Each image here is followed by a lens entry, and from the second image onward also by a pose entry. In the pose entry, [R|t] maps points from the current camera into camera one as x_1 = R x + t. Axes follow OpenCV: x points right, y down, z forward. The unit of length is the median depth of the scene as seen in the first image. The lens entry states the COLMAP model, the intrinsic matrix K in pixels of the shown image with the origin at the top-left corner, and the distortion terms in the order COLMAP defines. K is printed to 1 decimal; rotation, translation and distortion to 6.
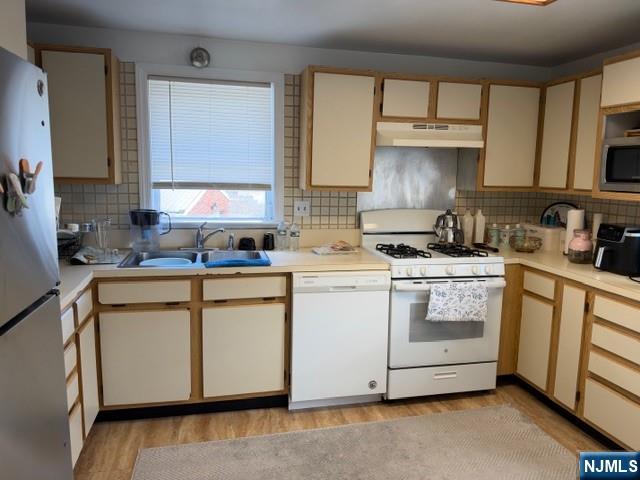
lens RADIAL K [[465.9, 0, 323.0], [0, 465.9, 243.1], [0, 0, 1]] dist [0.109399, -0.214189]
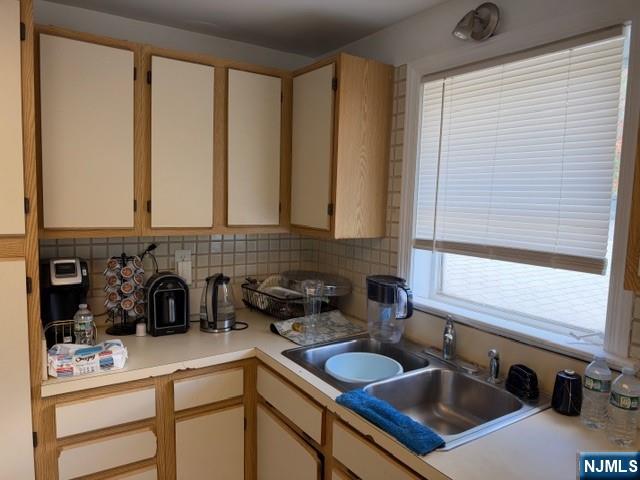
lens RADIAL K [[465.9, 0, 323.0], [0, 465.9, 243.1], [0, 0, 1]] dist [0.109399, -0.214189]
pose [[0.345659, 0.083681, -0.934621, 0.215516], [-0.163786, 0.986106, 0.027716, -0.125077], [0.923956, 0.143497, 0.354563, 0.680273]]
